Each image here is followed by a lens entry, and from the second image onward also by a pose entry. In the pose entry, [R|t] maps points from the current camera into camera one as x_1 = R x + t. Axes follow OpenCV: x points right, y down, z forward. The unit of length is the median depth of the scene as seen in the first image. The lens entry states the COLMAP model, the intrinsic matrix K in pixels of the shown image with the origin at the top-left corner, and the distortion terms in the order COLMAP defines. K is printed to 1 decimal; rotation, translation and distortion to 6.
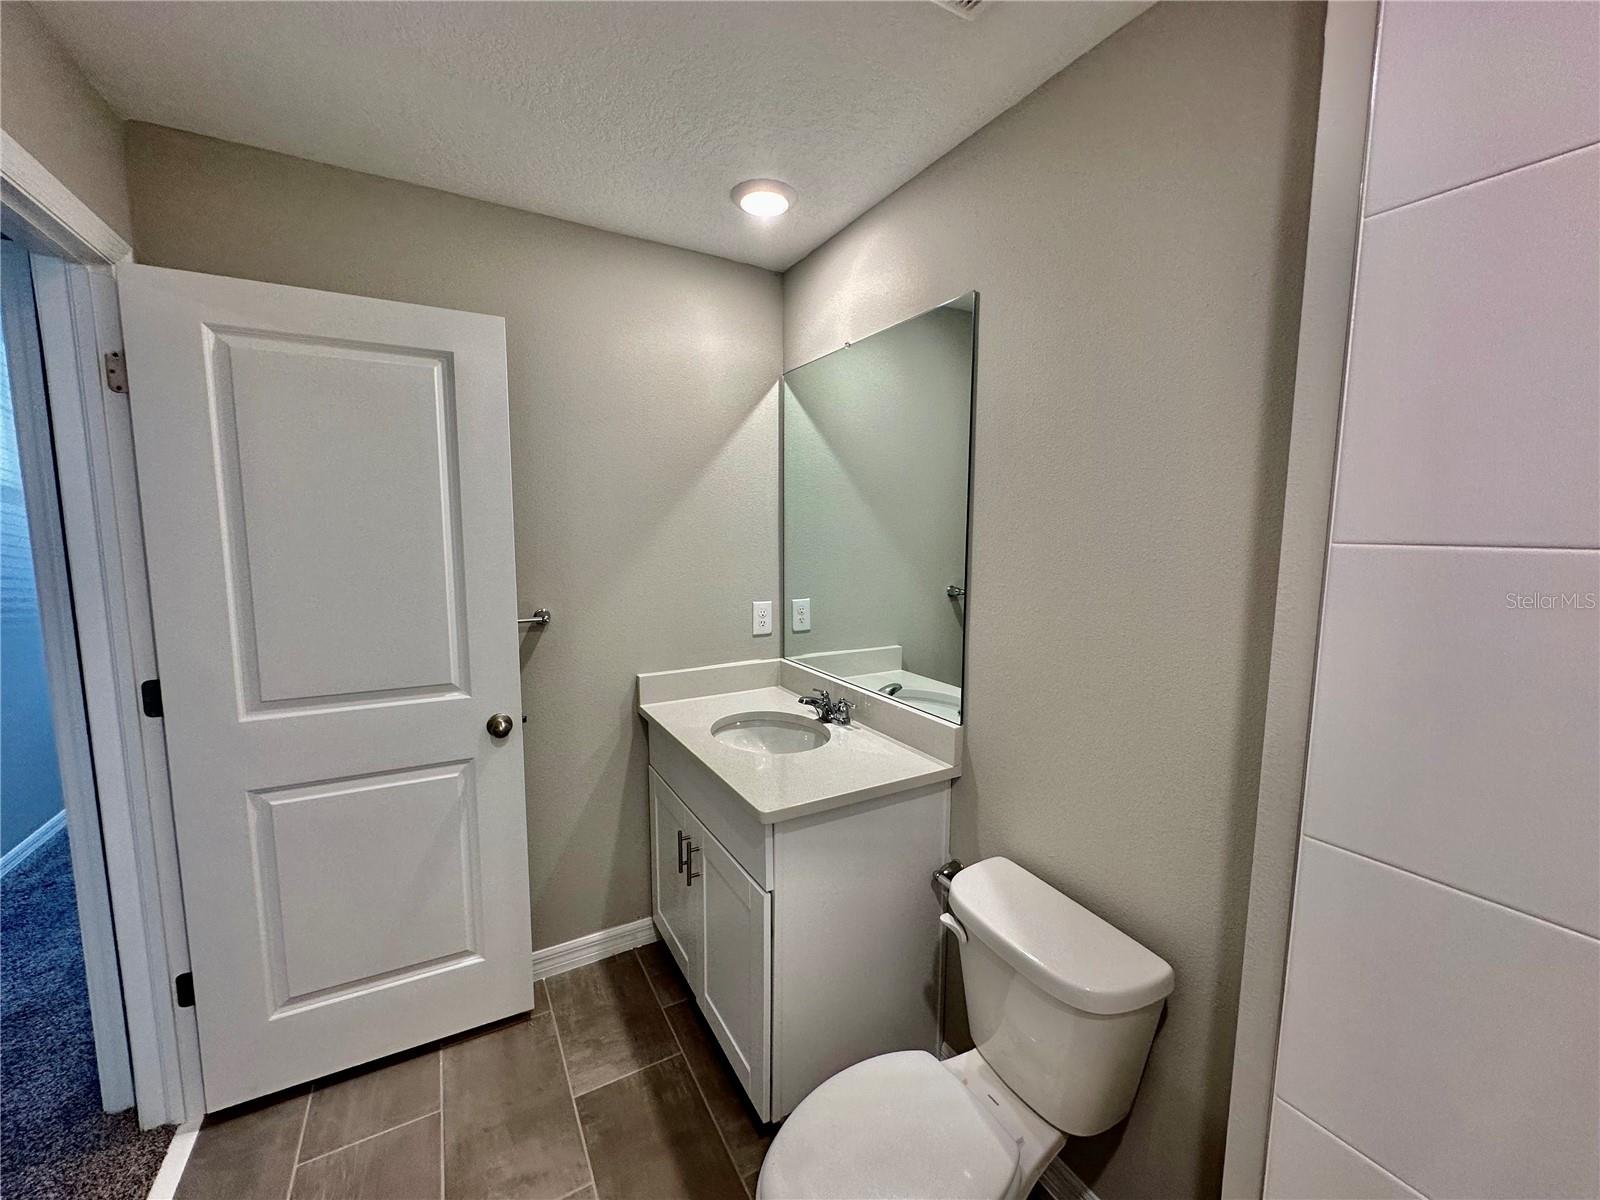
lens RADIAL K [[639.4, 0, 796.8], [0, 639.4, 600.9], [0, 0, 1]] dist [-0.008605, 0.000221]
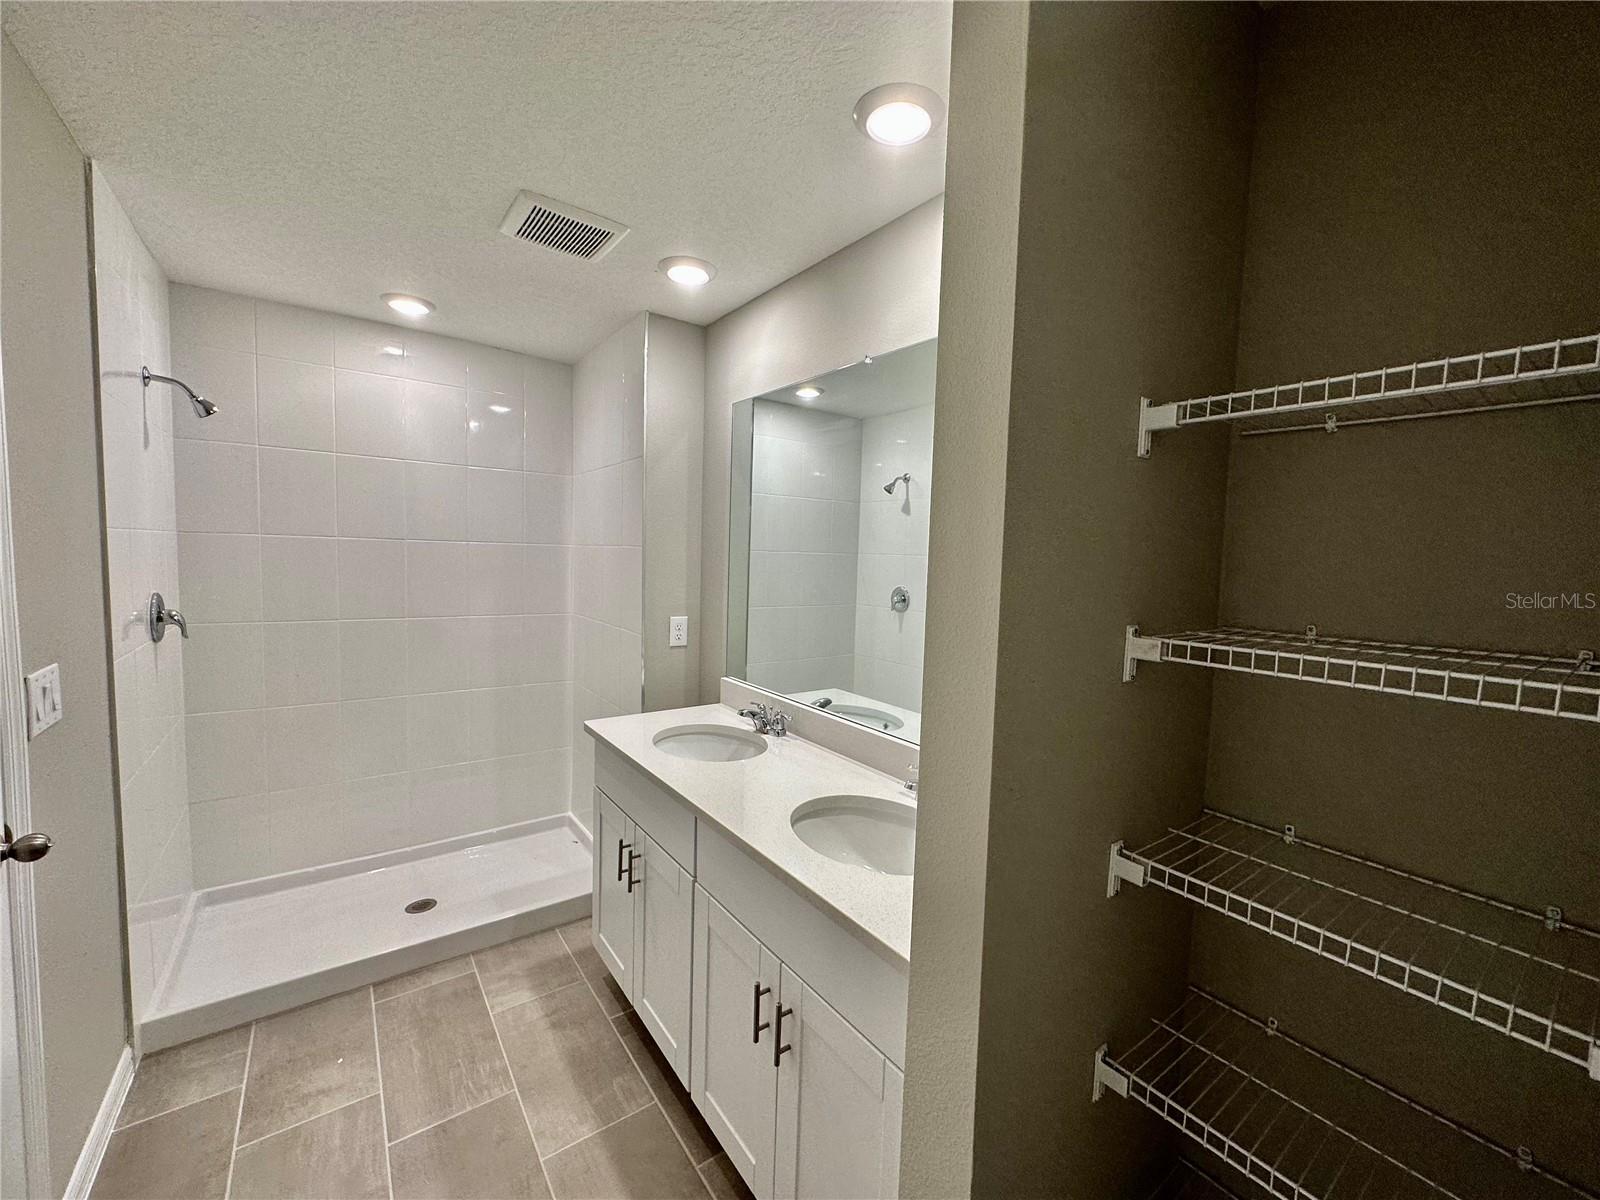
lens RADIAL K [[639.4, 0, 806.1], [0, 639.4, 597.6], [0, 0, 1]] dist [-0.008605, 0.000221]
pose [[0.997471, 0.001623, 0.071062, 0.042856], [0.001166, 0.999231, -0.039187, 0.004952], [-0.071071, 0.039171, 0.996702, -0.078445]]
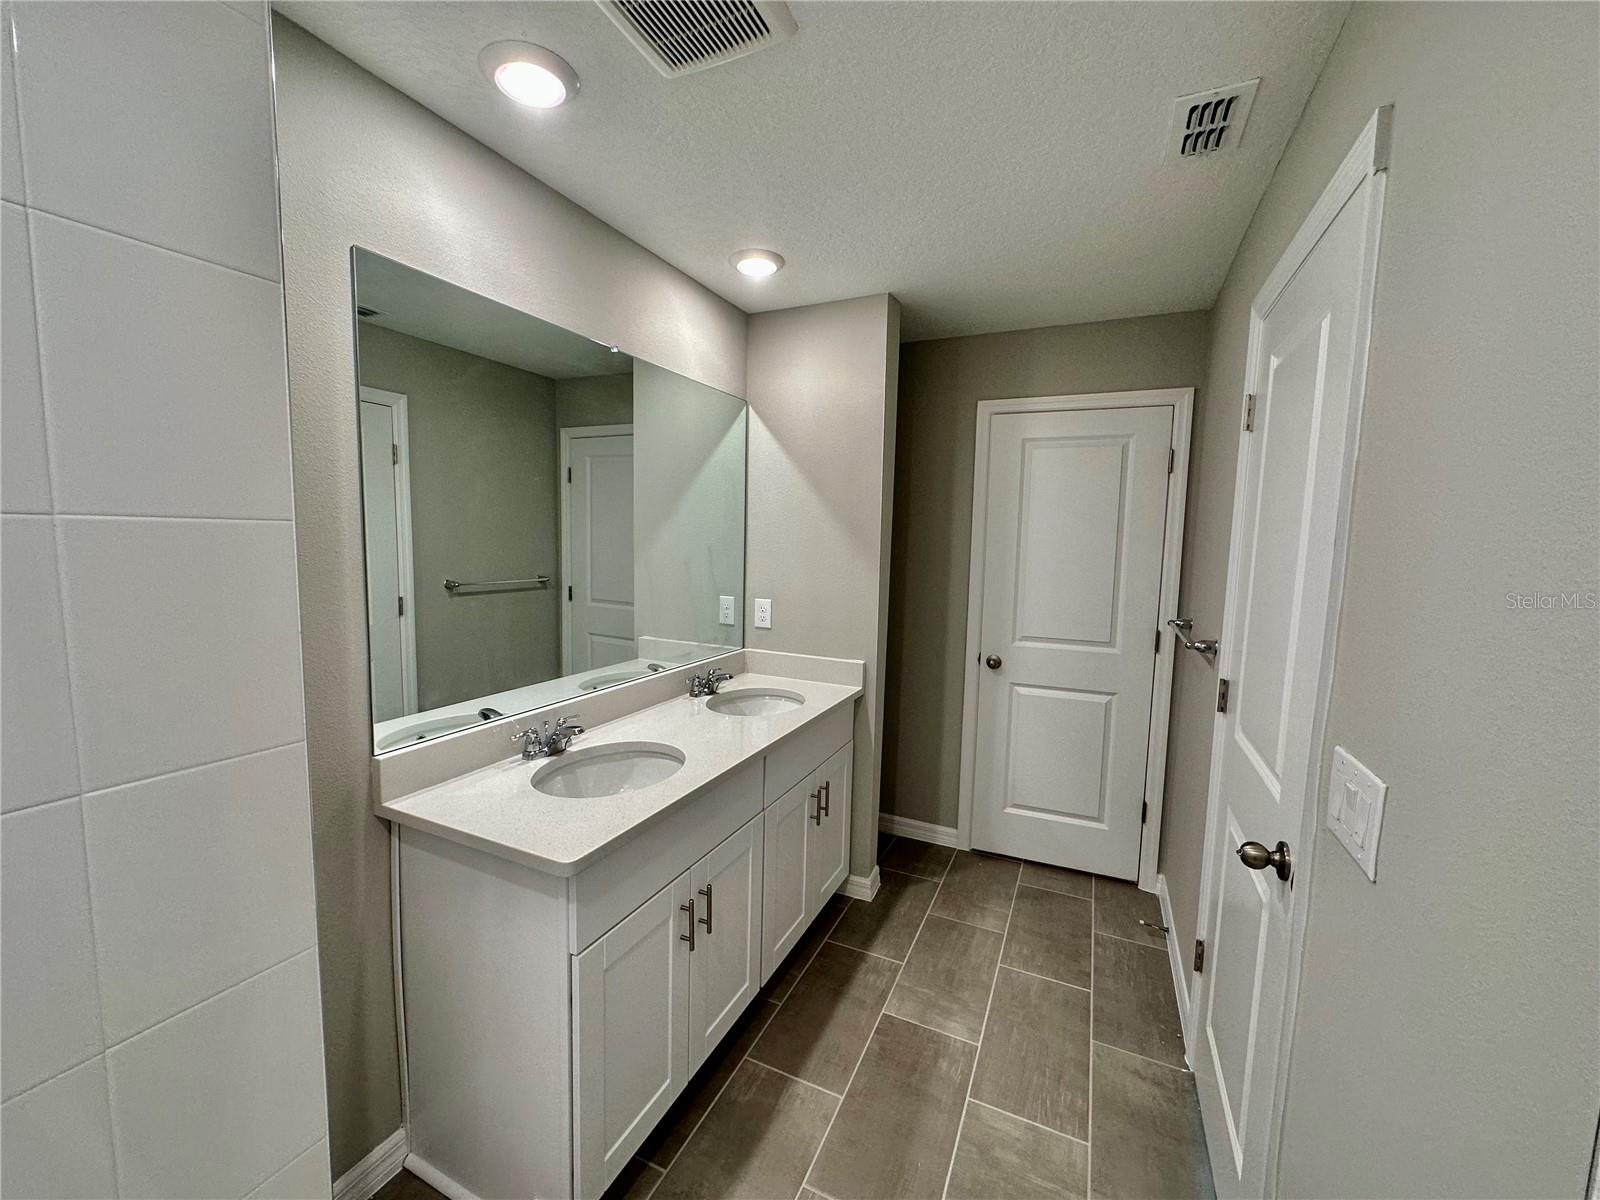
lens RADIAL K [[639.4, 0, 800.3], [0, 639.4, 601.9], [0, 0, 1]] dist [-0.008605, 0.000221]
pose [[-0.537060, -0.118722, 0.835147, -0.863747], [0.056876, 0.982697, 0.176272, -0.152690], [-0.841624, 0.142169, -0.521015, 1.194174]]
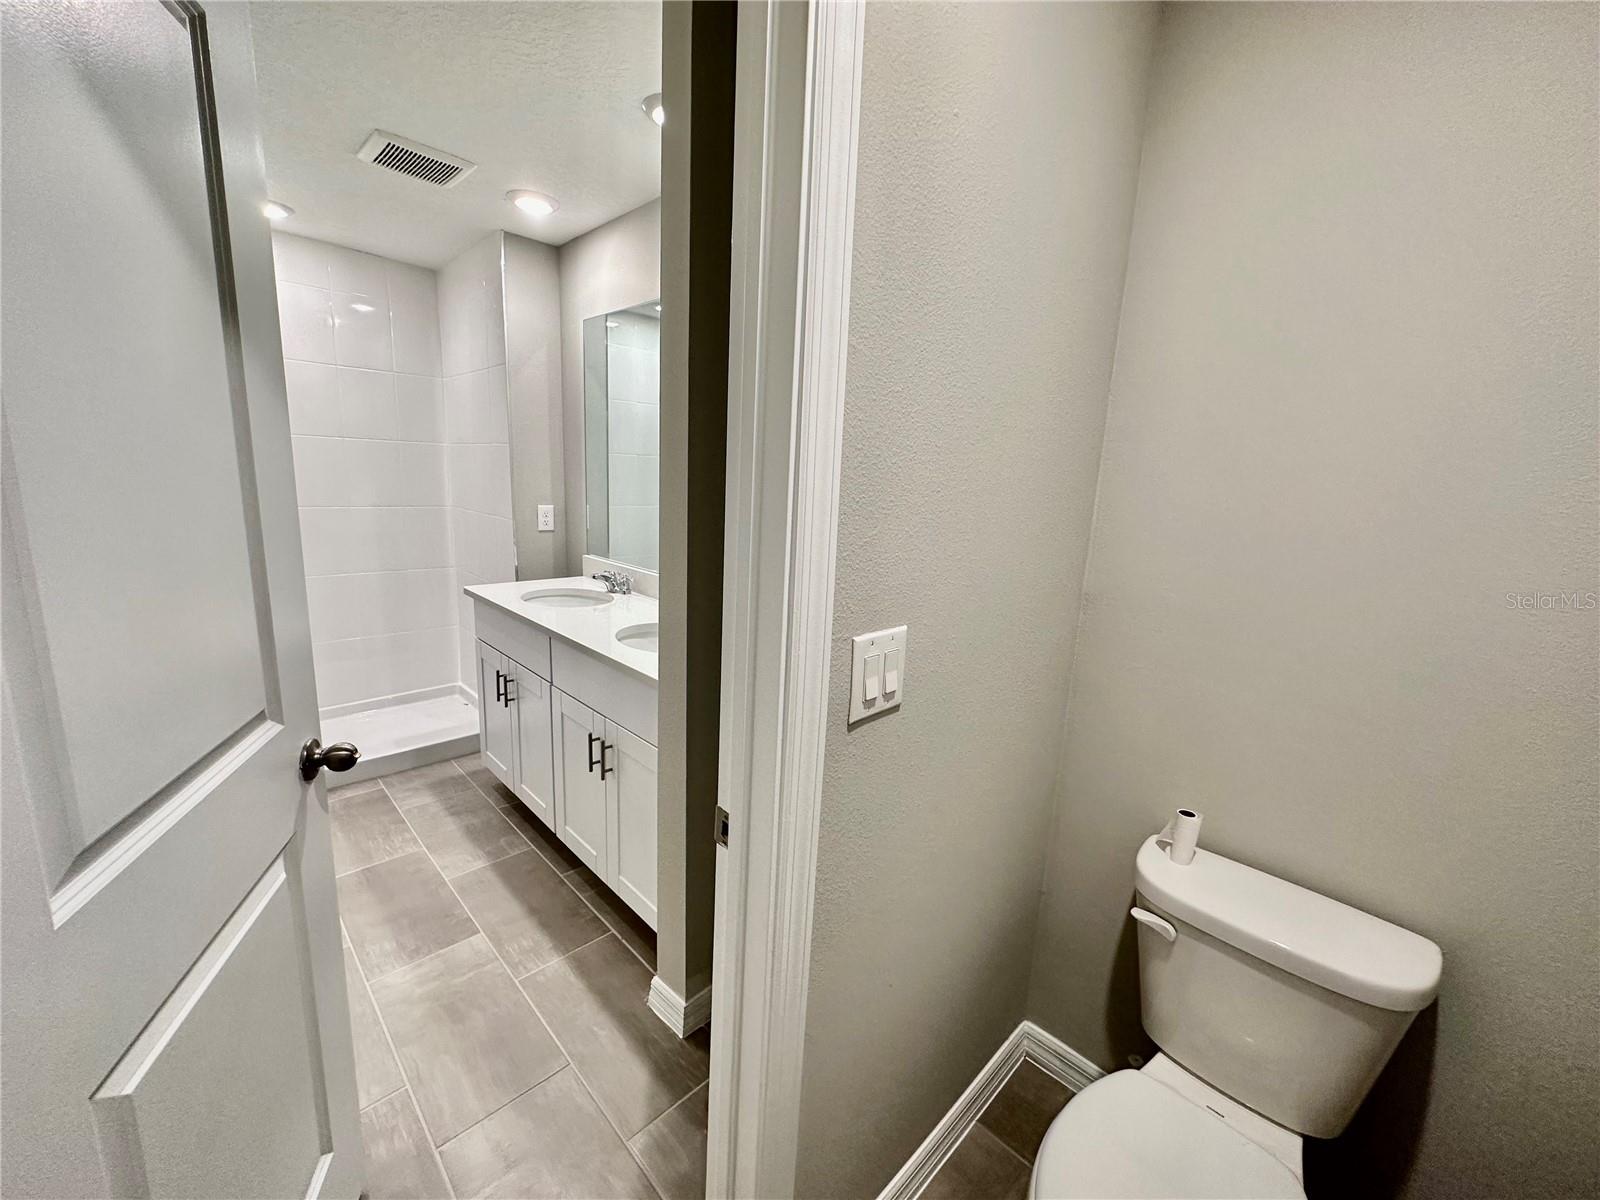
lens RADIAL K [[639.4, 0, 808.5], [0, 639.4, 599.9], [0, 0, 1]] dist [-0.008605, 0.000221]
pose [[0.976073, -0.020601, 0.216463, 0.164615], [0.000450, 0.995691, 0.092731, 0.081149], [-0.217441, -0.090415, 0.971877, -0.432920]]
